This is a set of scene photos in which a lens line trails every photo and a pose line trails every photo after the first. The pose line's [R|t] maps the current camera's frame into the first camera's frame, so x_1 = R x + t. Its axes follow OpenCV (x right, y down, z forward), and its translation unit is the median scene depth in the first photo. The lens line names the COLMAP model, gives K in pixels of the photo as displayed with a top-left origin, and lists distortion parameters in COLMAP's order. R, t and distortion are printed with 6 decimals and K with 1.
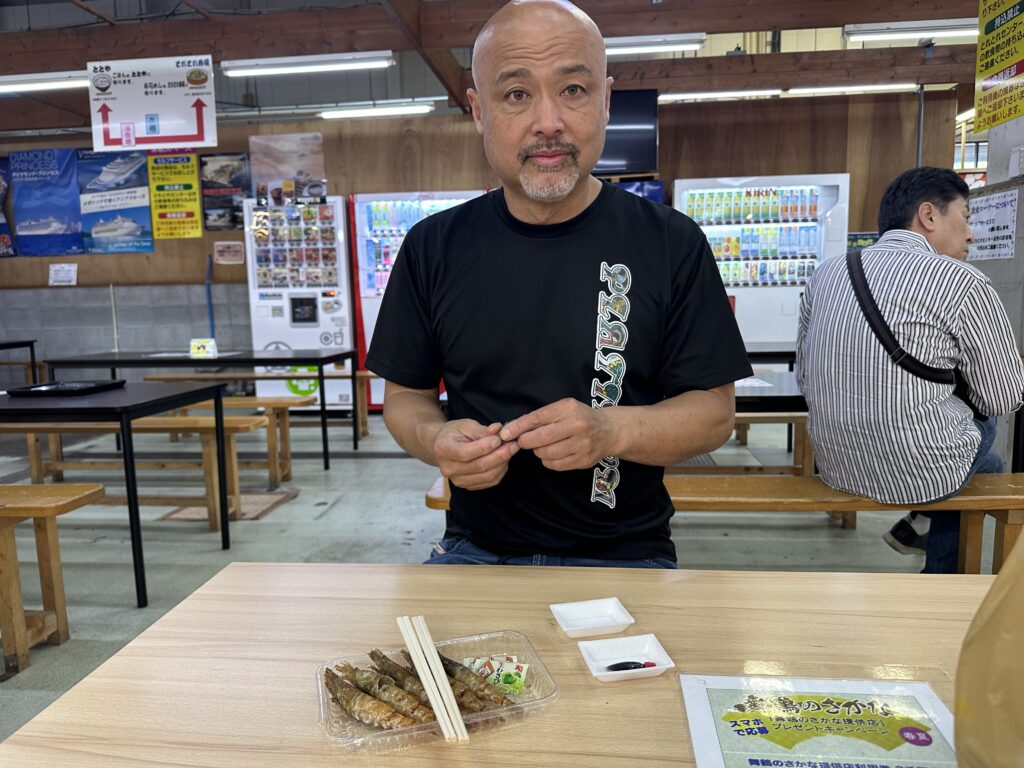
lens RADIAL K [[733.4, 0, 512.0], [0, 733.4, 384.0], [0, 0, 1]] dist [-0.008662, 0.003798]
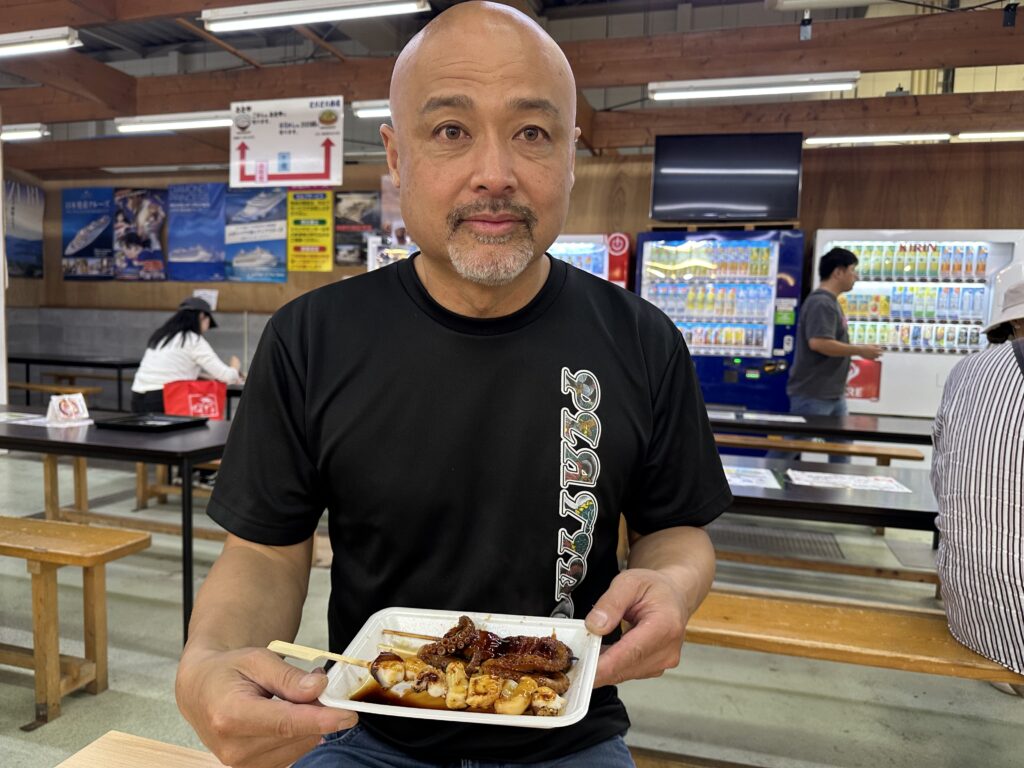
lens RADIAL K [[735.4, 0, 512.5], [0, 735.4, 385.5], [0, 0, 1]] dist [0.043455, -0.069169]
pose [[0.981227, 0.068678, -0.180211, 0.029982], [-0.077838, 0.995984, -0.044250, -0.016382], [0.176448, 0.057447, 0.982632, 0.040490]]
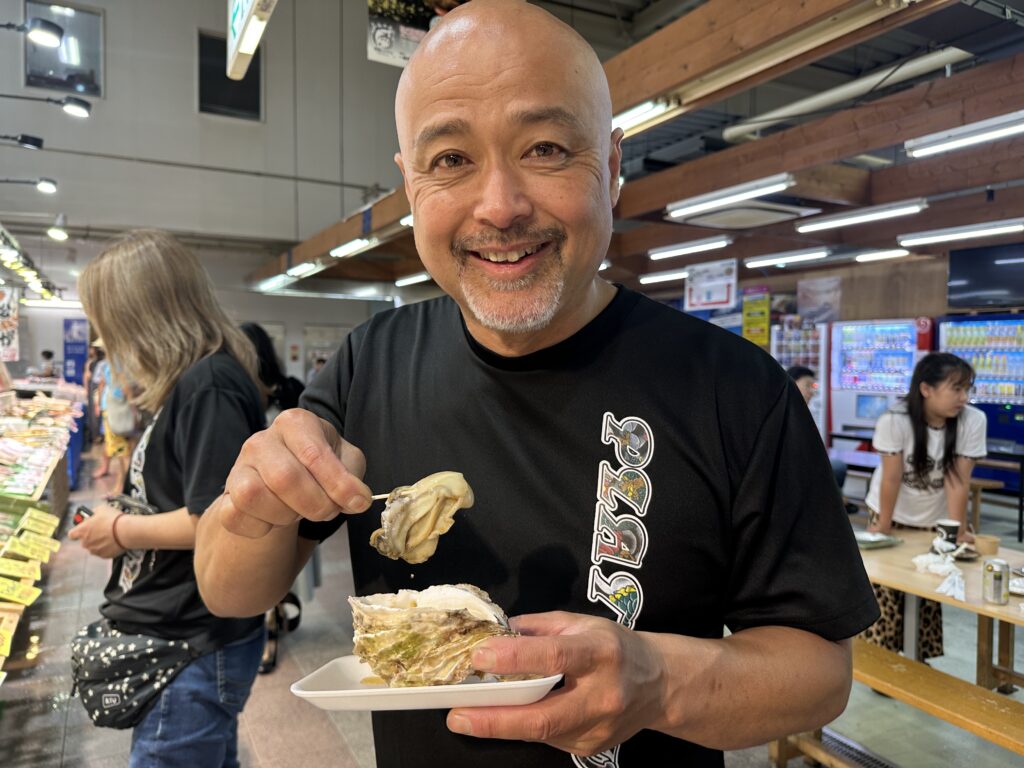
lens RADIAL K [[735.4, 0, 512.5], [0, 735.4, 385.5], [0, 0, 1]] dist [0.043455, -0.069169]
pose [[0.566883, 0.059785, -0.821626, 0.705938], [-0.124862, 0.992076, -0.013961, -0.023108], [0.814281, 0.110504, 0.569856, -0.432320]]
